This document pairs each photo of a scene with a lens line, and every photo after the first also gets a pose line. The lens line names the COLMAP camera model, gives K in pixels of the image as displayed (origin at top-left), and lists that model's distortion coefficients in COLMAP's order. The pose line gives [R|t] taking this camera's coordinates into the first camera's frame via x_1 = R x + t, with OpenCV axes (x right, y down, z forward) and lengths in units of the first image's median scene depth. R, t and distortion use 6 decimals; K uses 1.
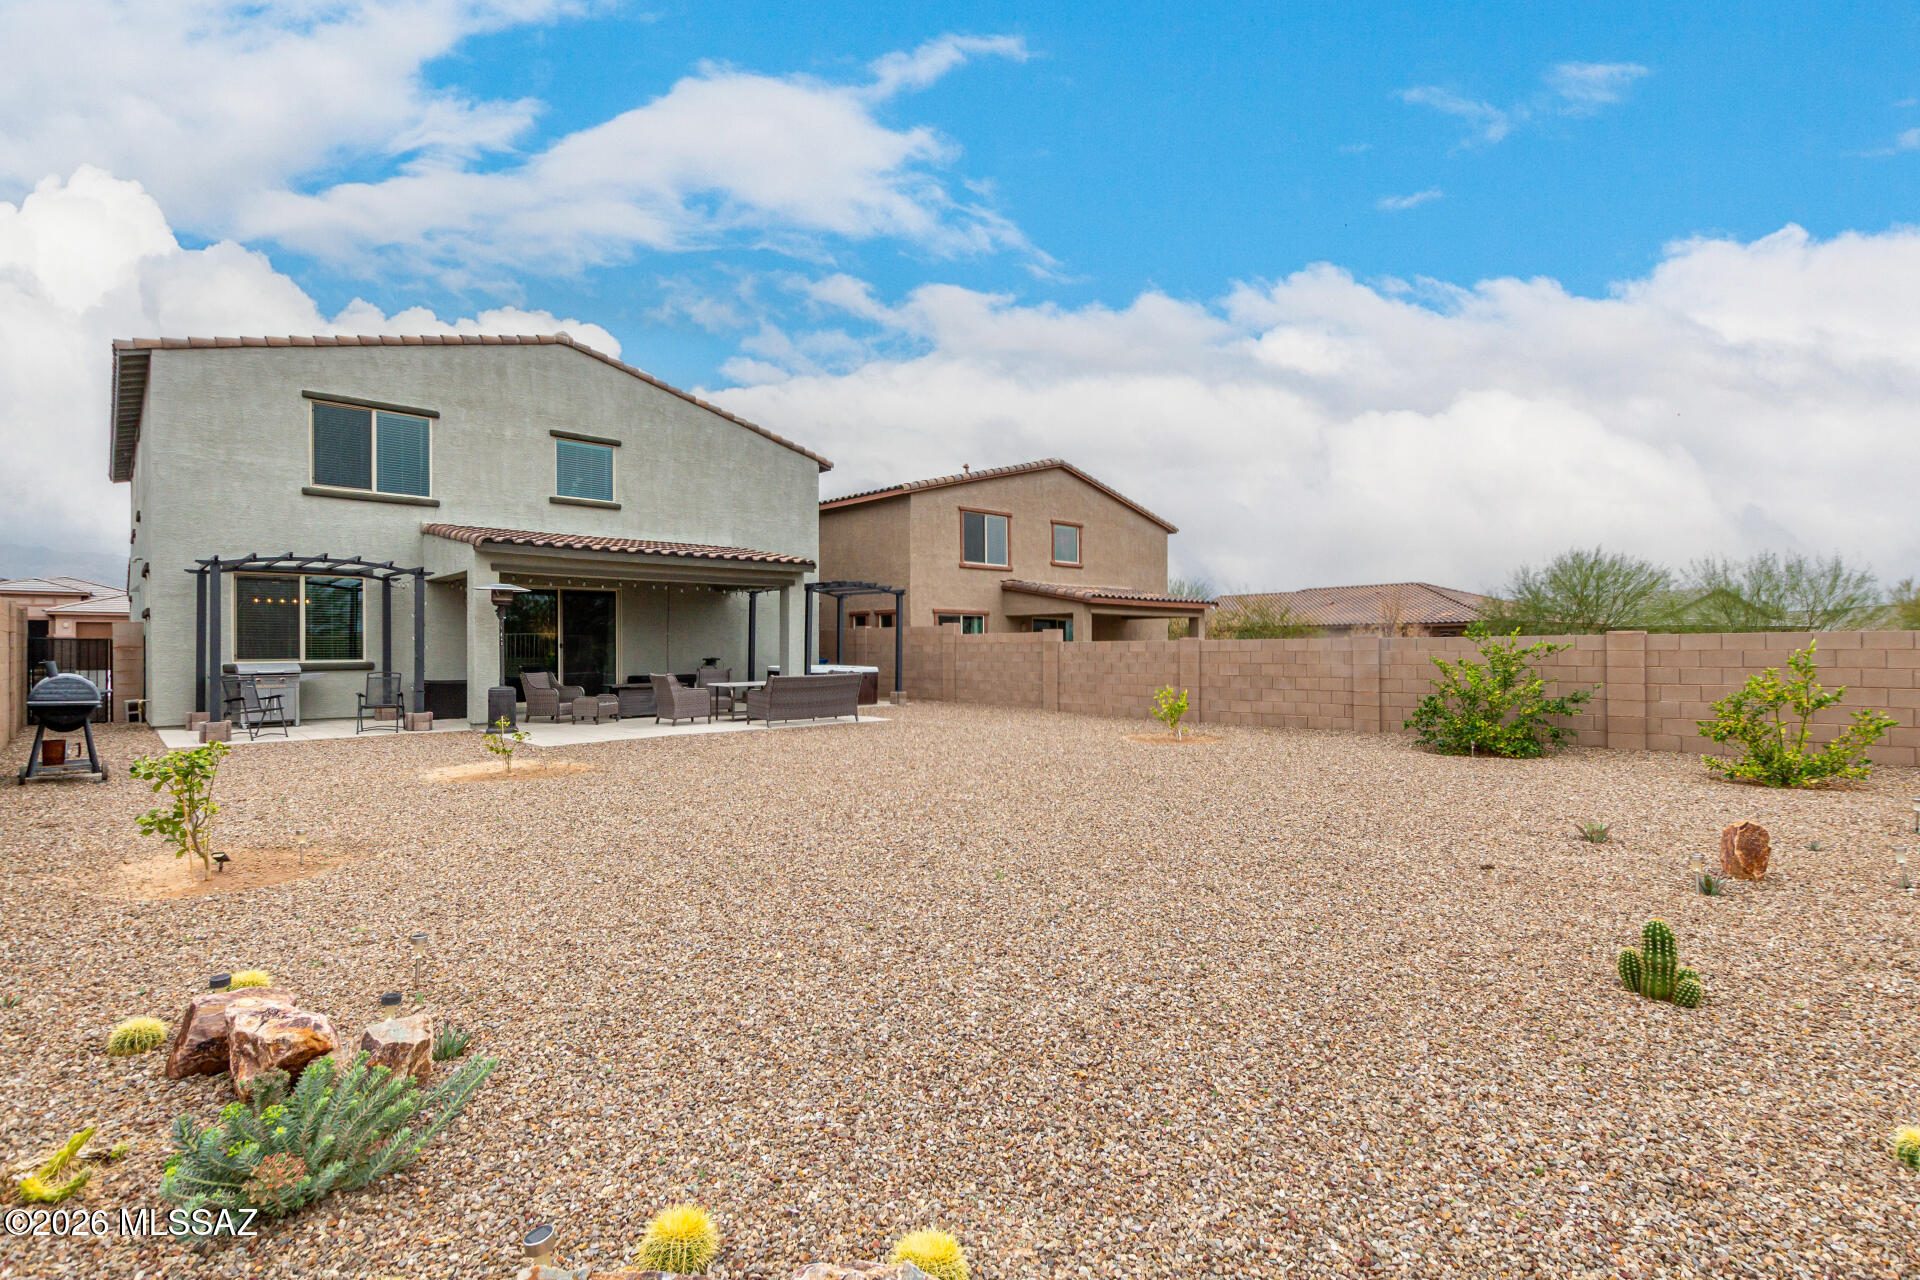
lens RADIAL K [[898.0, 0, 956.6], [0, 898.0, 630.9], [0, 0, 1]] dist [0.008688, -0.000316]
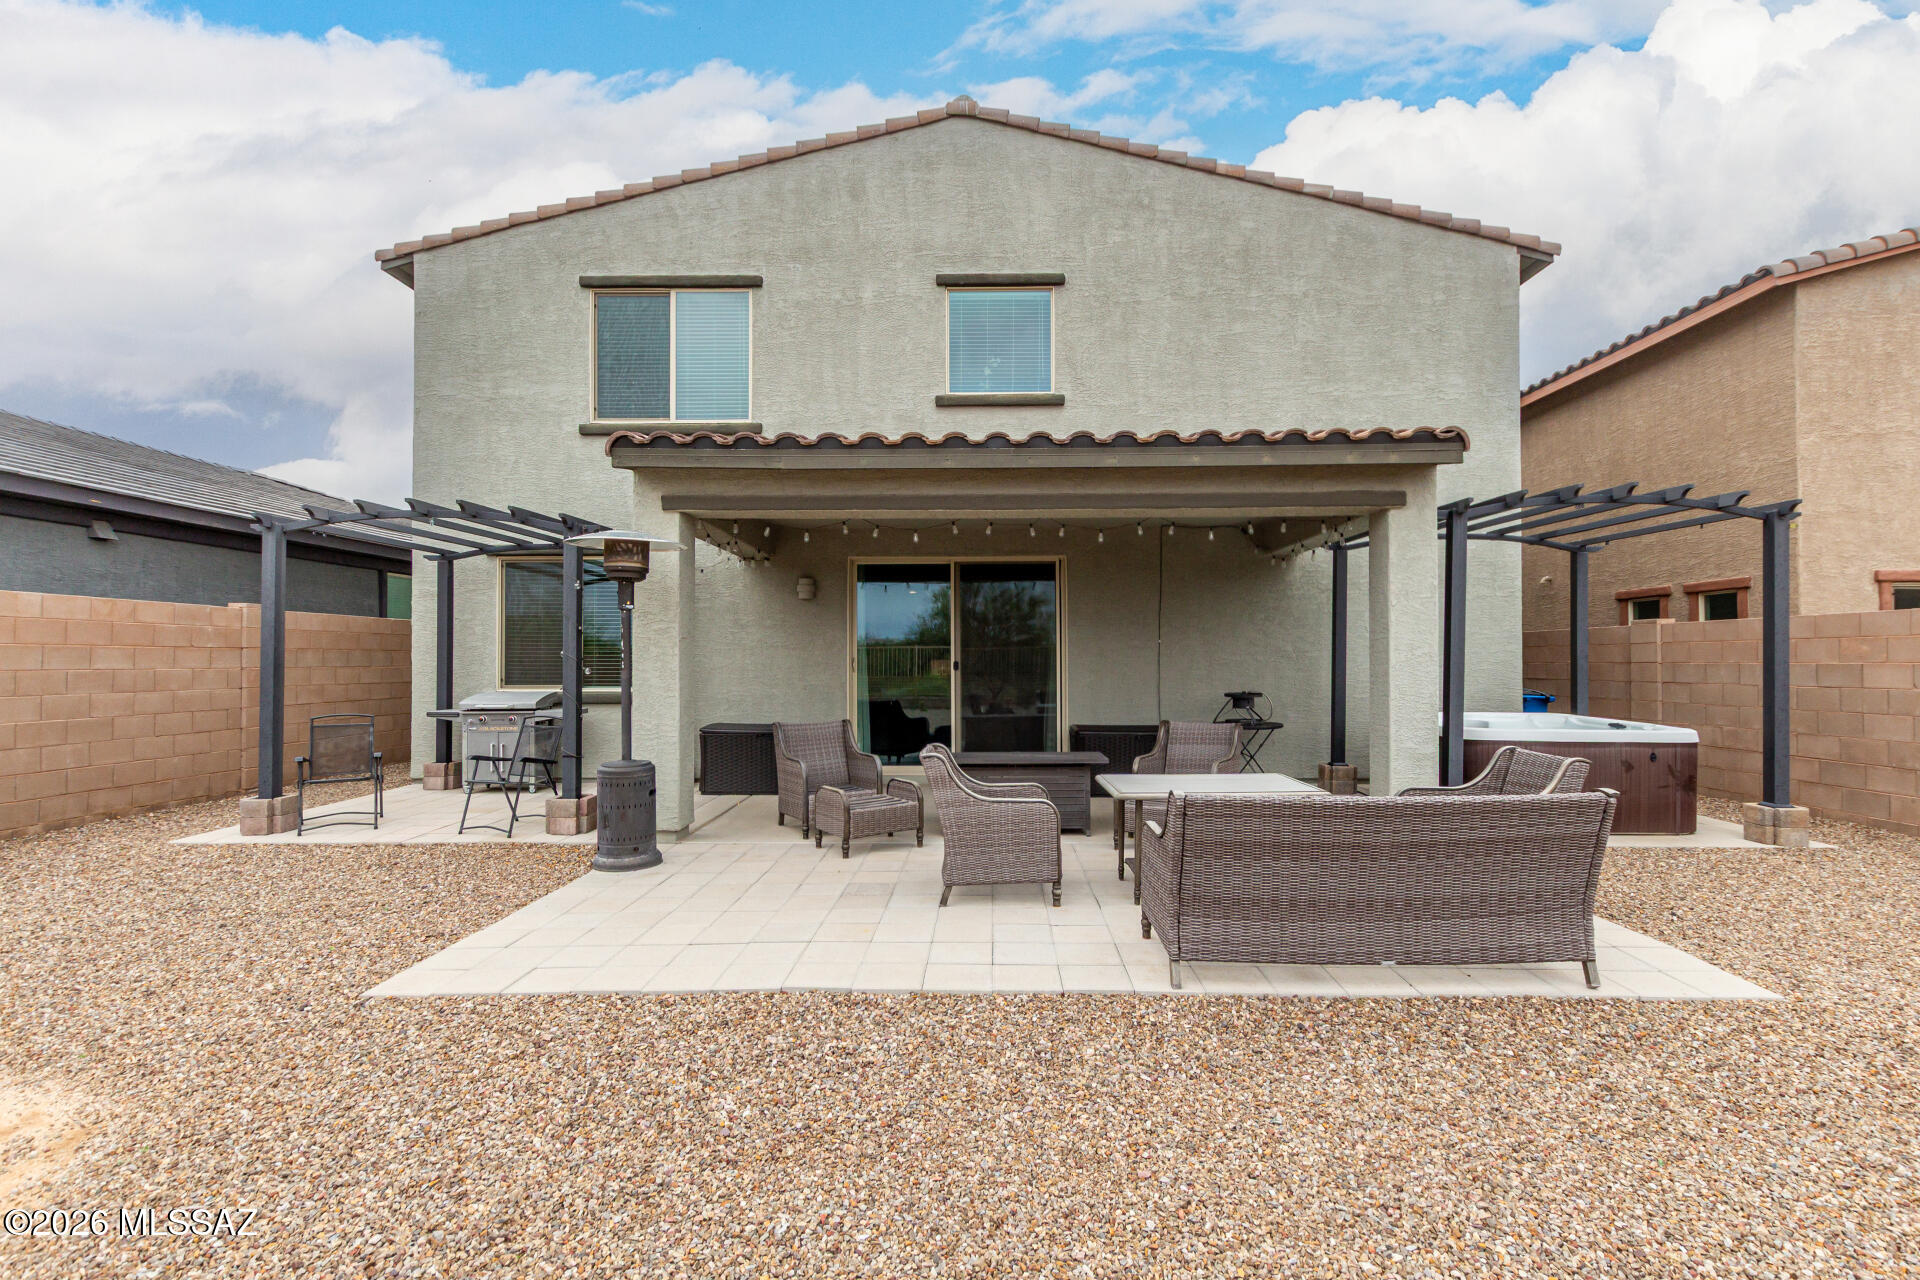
lens RADIAL K [[898.0, 0, 979.3], [0, 898.0, 645.8], [0, 0, 1]] dist [0.008688, -0.000316]
pose [[0.727224, -0.009254, -0.686338, -0.053238], [0.011234, 0.999936, -0.001578, 0.005496], [0.686308, -0.006562, 0.727281, 0.598114]]
